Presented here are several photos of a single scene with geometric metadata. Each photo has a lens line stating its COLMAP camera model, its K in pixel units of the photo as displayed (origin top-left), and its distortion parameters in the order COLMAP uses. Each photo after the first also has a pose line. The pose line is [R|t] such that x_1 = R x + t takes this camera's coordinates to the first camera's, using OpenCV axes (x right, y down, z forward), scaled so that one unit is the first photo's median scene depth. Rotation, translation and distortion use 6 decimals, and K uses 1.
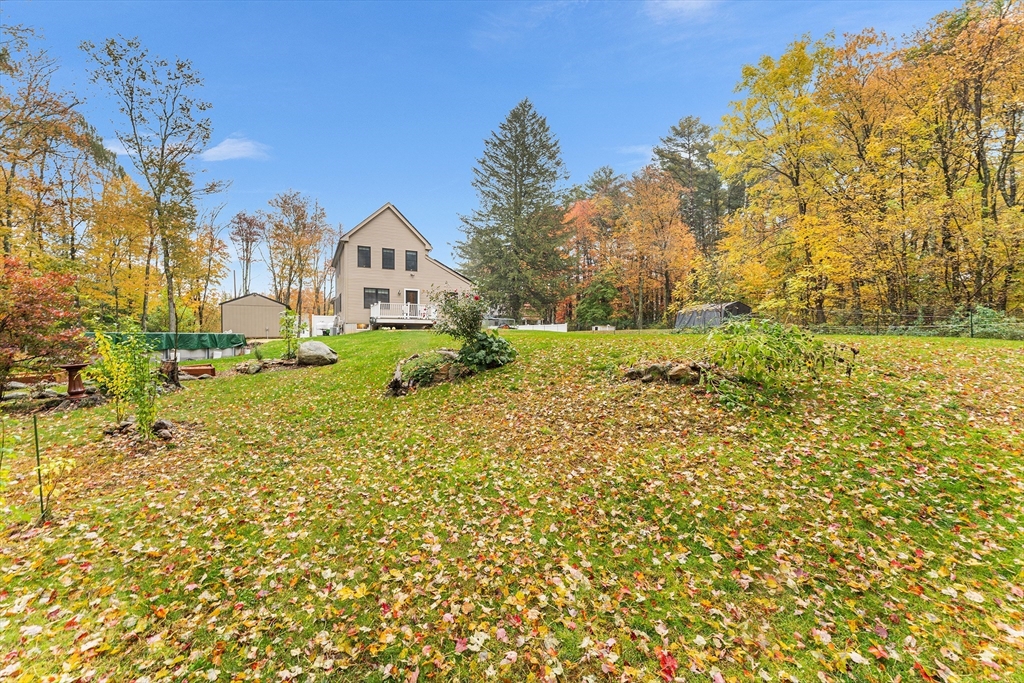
lens RADIAL K [[415.0, 0, 510.6], [0, 415.0, 348.5], [0, 0, 1]] dist [-0.000918, -0.000154]
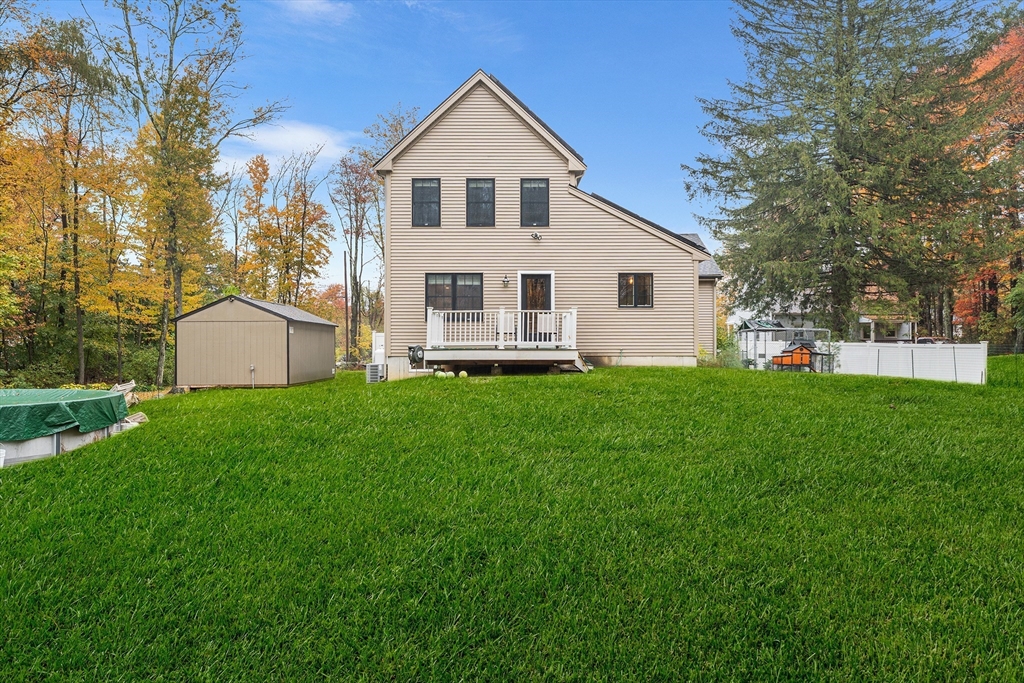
lens RADIAL K [[715.1, 0, 512.0], [0, 715.1, 341.5], [0, 0, 1]] dist [-0.001583, 0.005856]
pose [[0.901126, -0.008818, -0.433467, 0.026547], [-0.005428, 0.999485, -0.031617, -0.028428], [0.433522, 0.030844, 0.900615, 0.199238]]
